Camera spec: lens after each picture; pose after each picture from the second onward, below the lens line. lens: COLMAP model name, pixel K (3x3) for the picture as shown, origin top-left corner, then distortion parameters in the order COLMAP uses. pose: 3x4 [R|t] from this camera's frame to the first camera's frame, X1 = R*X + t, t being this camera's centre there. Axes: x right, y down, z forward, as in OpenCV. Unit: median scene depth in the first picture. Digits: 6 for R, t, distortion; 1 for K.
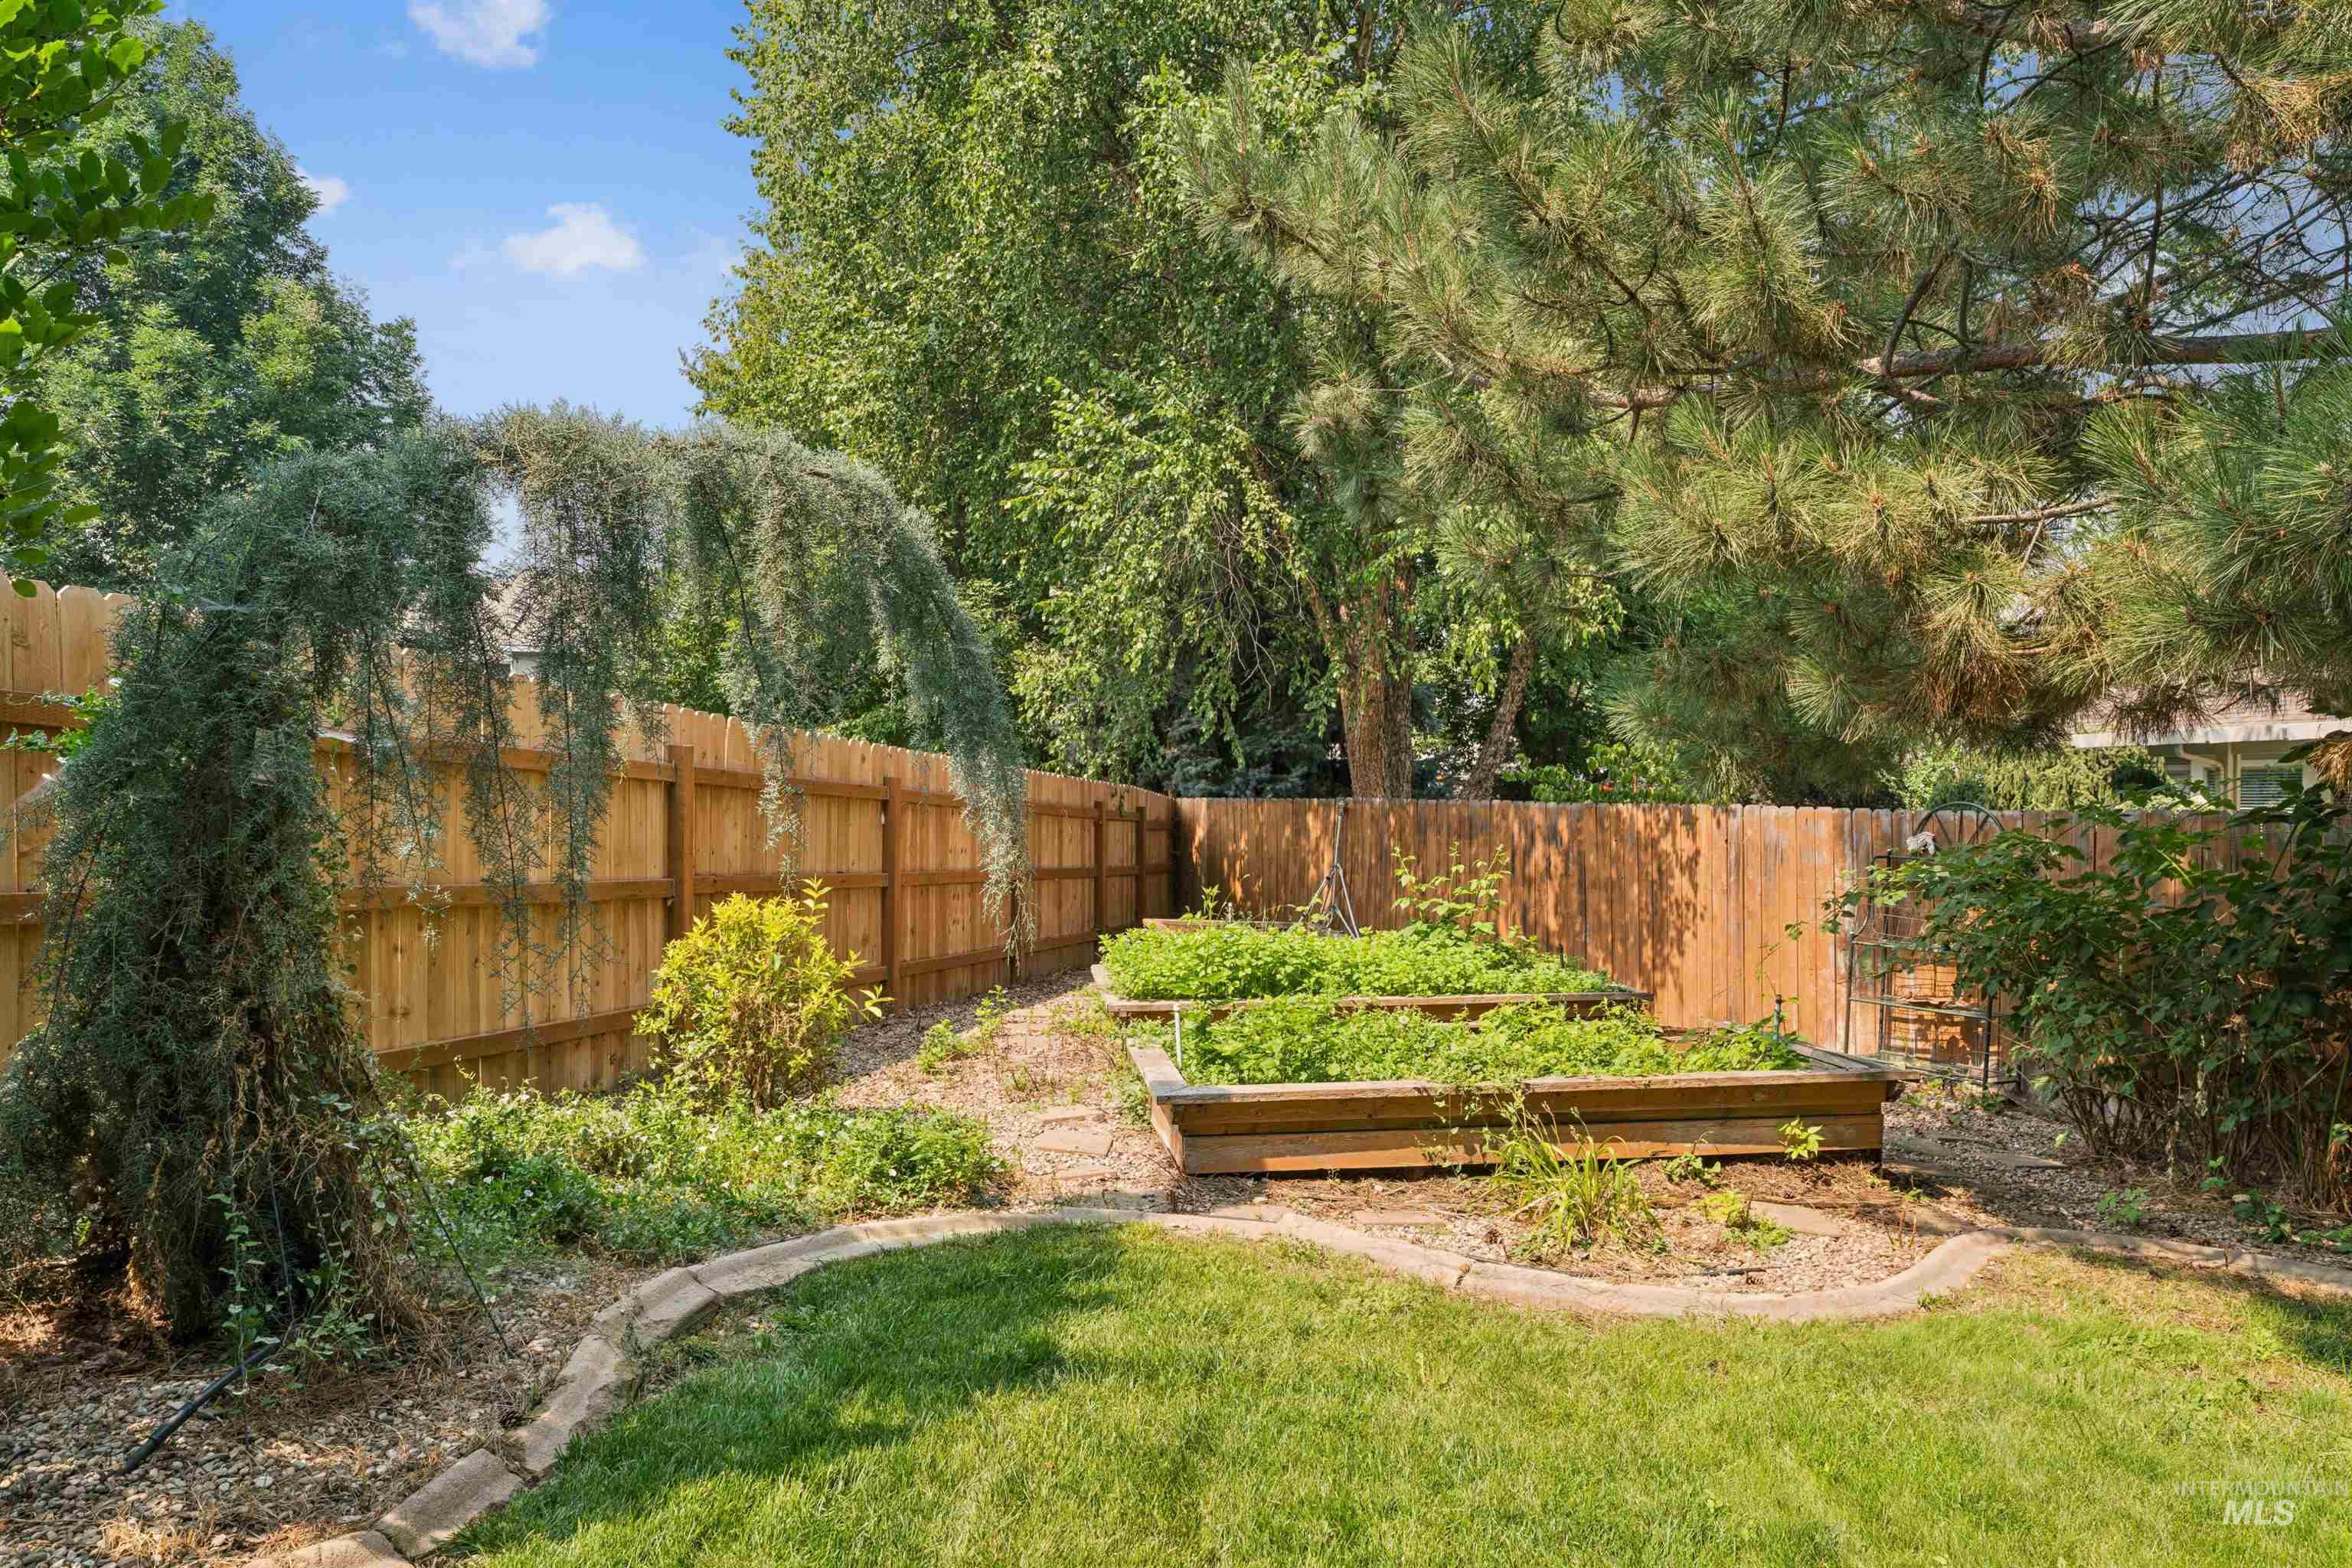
lens RADIAL K [[1499.8, 0, 1178.0], [0, 1499.8, 795.2], [0, 0, 1]] dist [-0.003550, -0.000288]
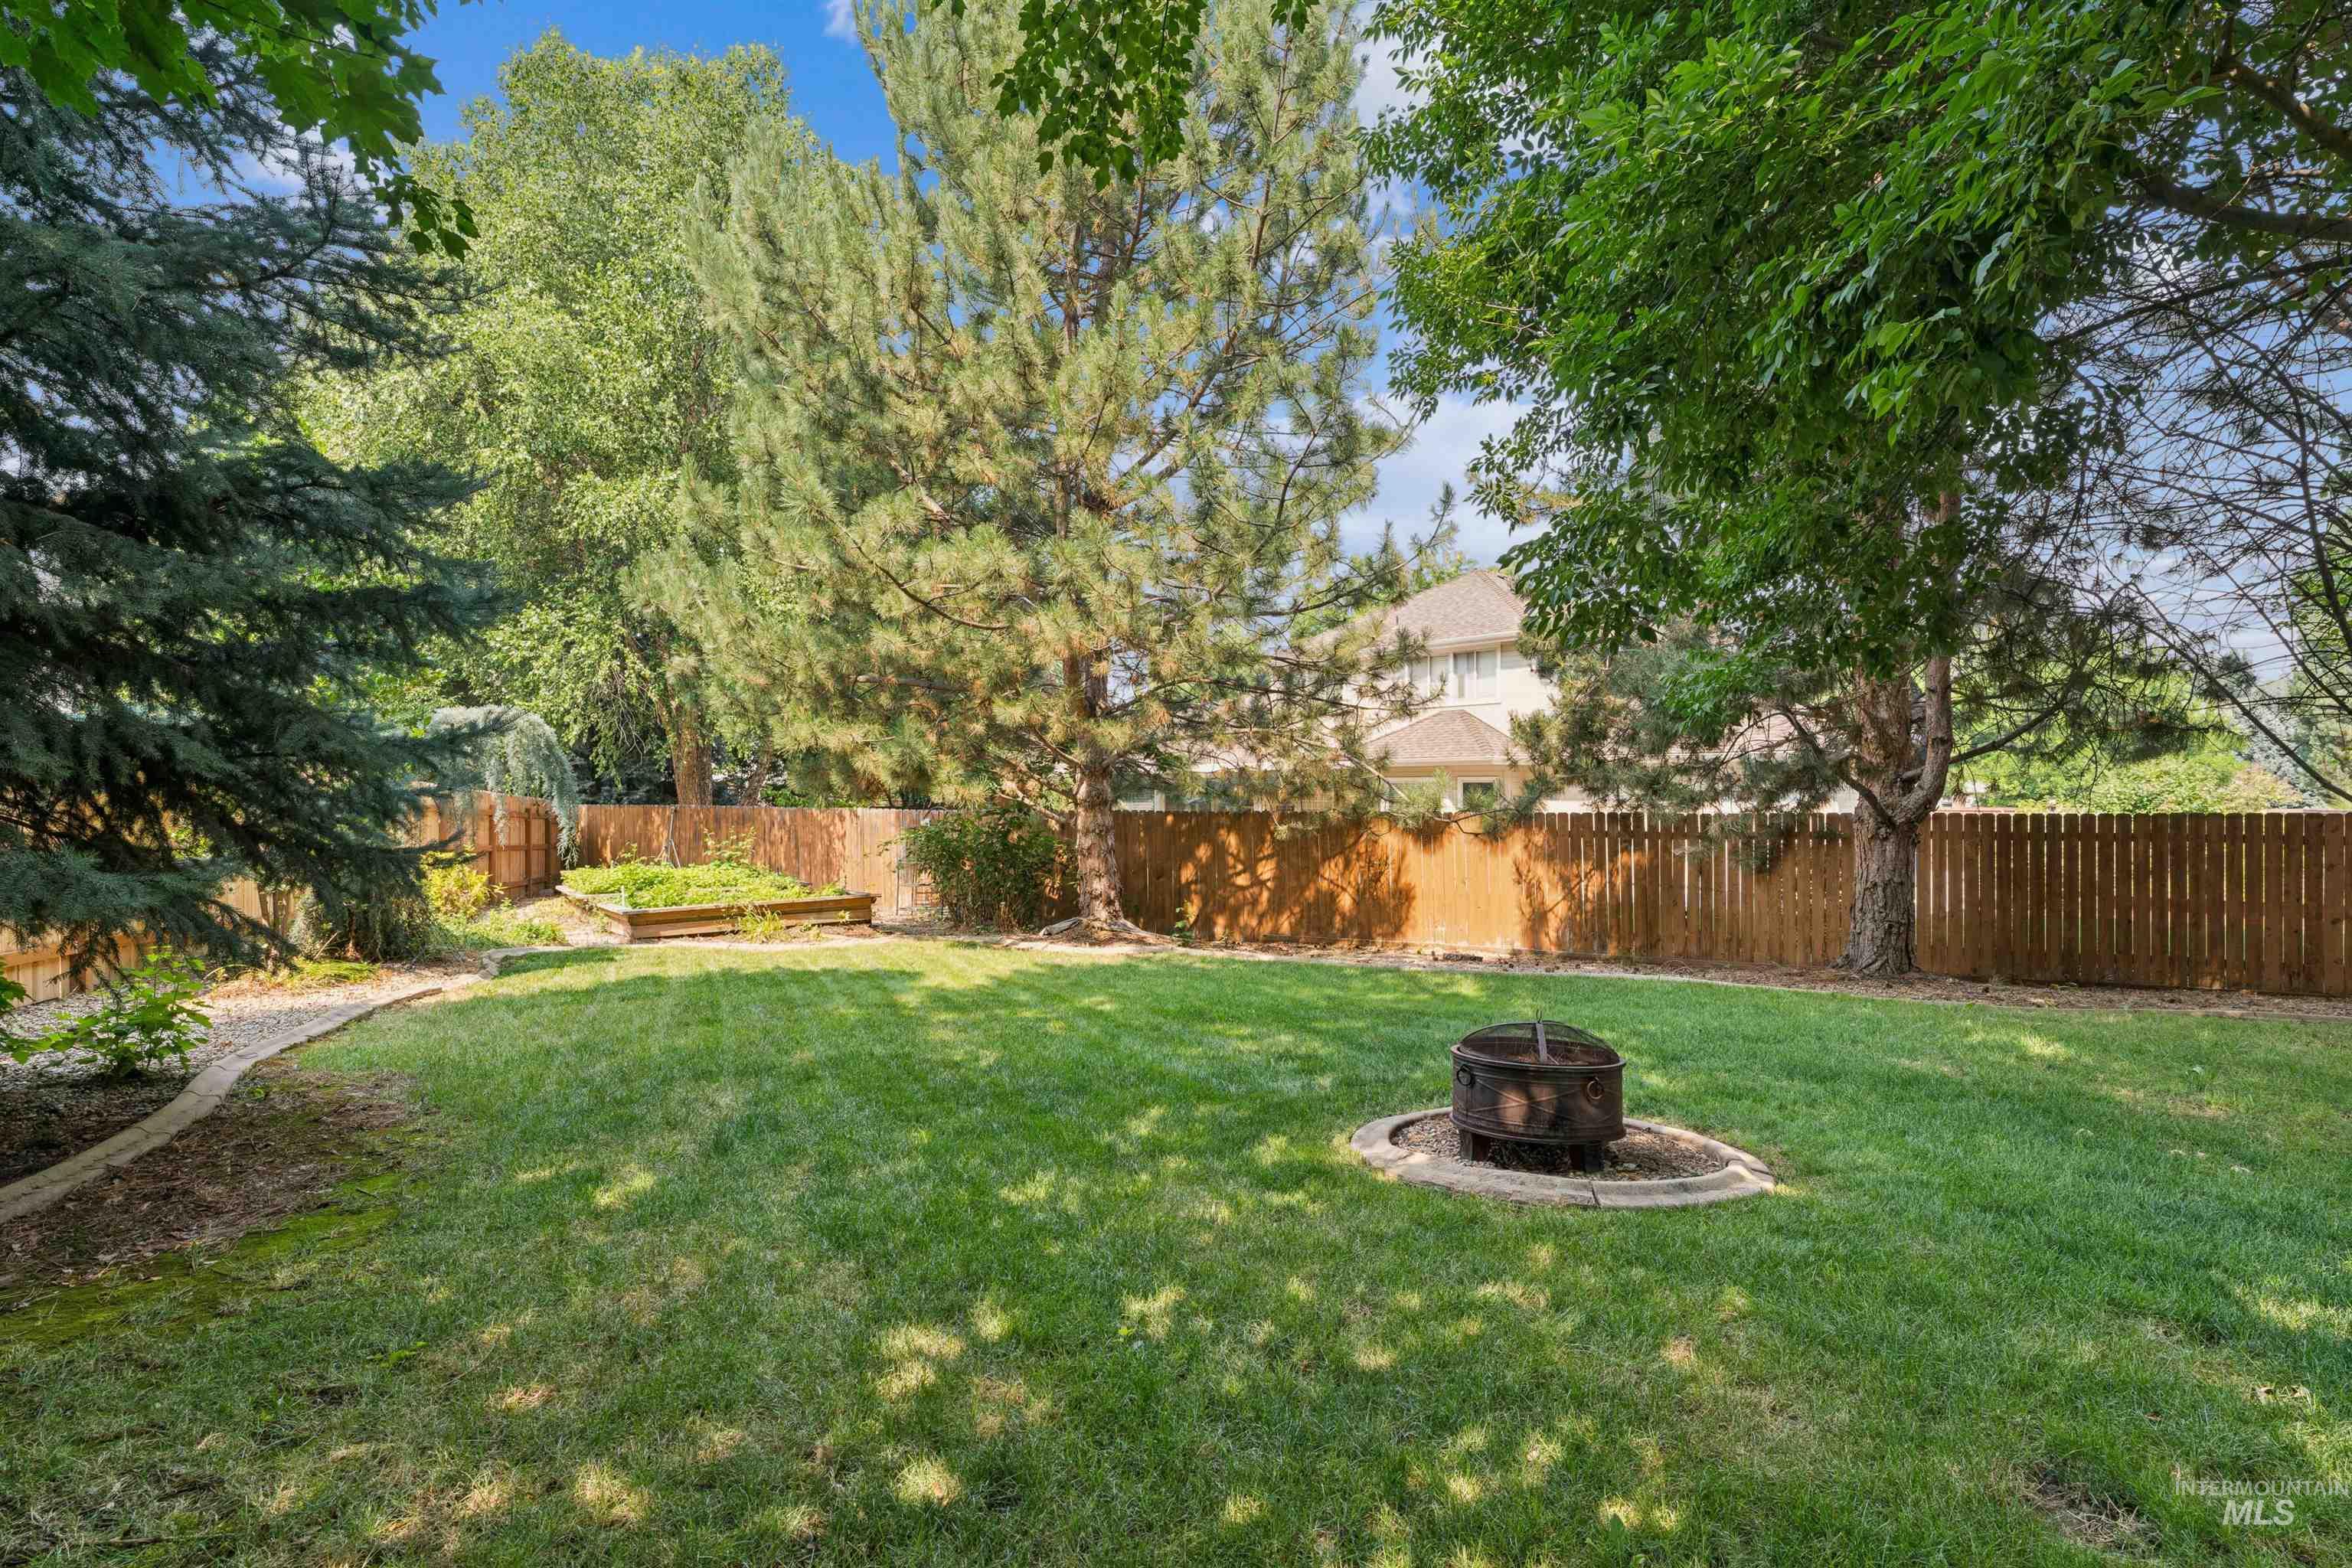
lens RADIAL K [[1159.2, 0, 1179.4], [0, 1159.2, 799.3], [0, 0, 1]] dist [-0.001085, -0.000122]
pose [[0.859505, -0.006151, 0.511089, -0.133306], [0.002652, 0.999968, 0.007574, -0.021597], [-0.511120, -0.005155, 0.859494, -0.866463]]
